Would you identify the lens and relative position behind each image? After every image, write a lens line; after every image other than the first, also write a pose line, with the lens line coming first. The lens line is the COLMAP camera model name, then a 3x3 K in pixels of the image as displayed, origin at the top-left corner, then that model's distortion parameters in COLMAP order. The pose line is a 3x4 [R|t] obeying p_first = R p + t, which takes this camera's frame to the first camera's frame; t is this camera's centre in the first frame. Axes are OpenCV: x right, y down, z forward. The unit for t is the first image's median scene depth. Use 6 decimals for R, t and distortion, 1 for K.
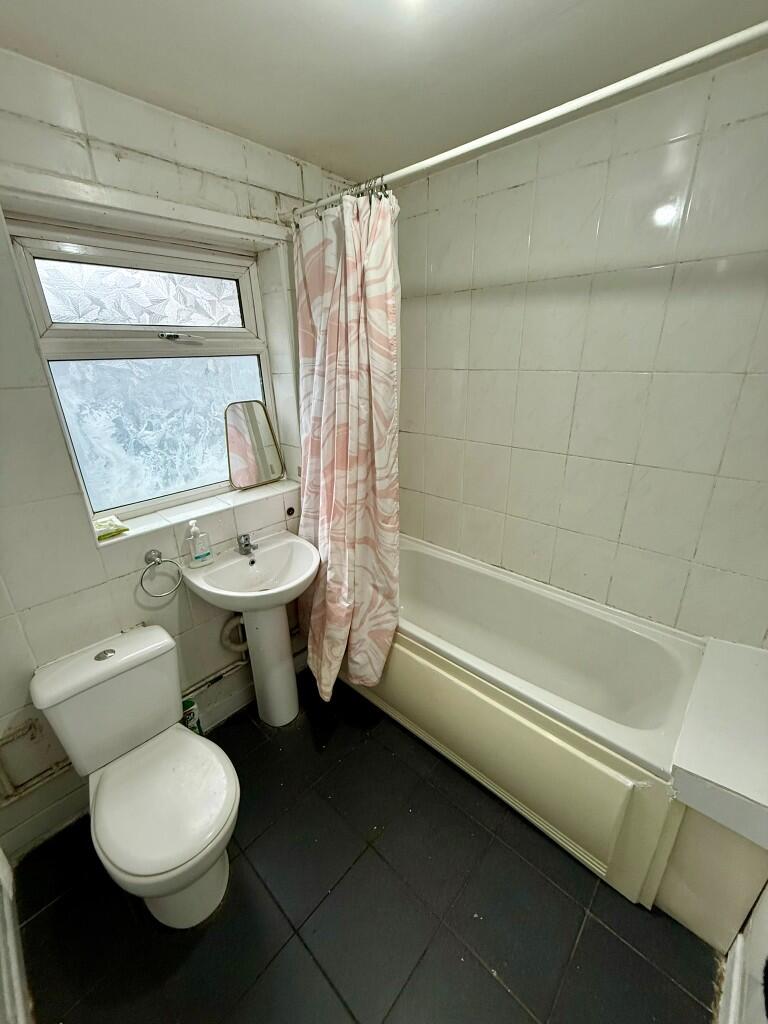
lens RADIAL K [[405.2, 0, 384.5], [0, 405.2, 510.1], [0, 0, 1]] dist [-0.003851, 0.000806]
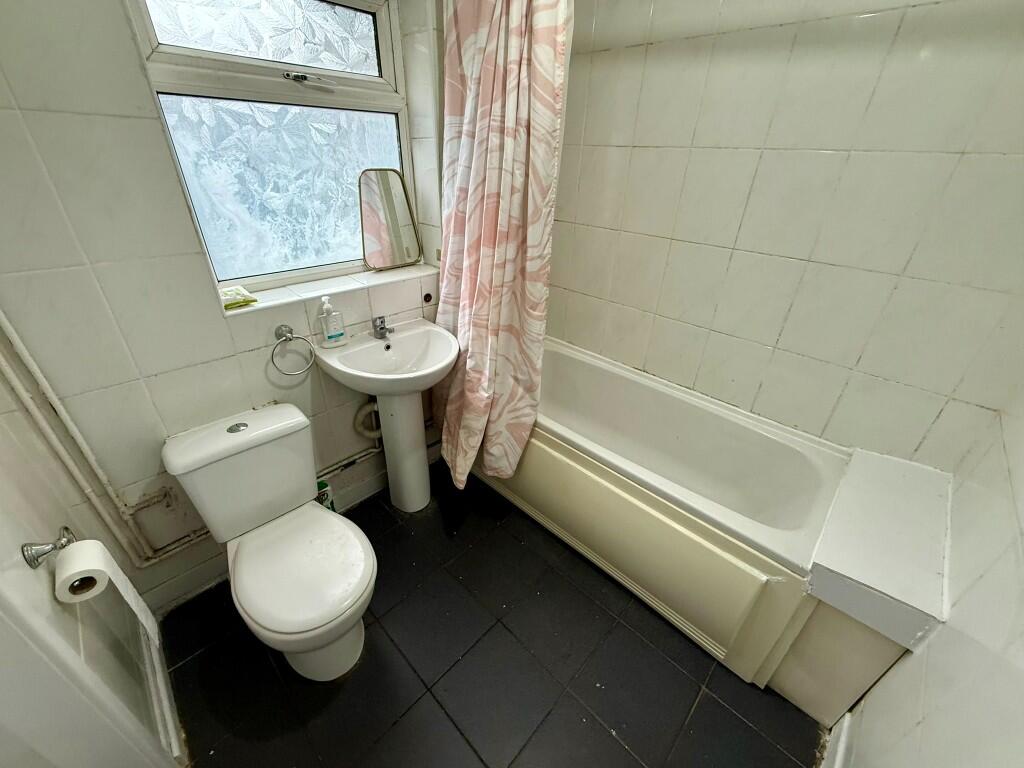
lens RADIAL K [[405.2, 0, 508.6], [0, 405.2, 385.2], [0, 0, 1]] dist [-0.003851, 0.000806]
pose [[0.998400, 0.056374, 0.004294, -0.049954], [-0.056389, 0.987409, 0.147794, 0.071235], [0.004092, -0.147800, 0.989009, 0.056261]]
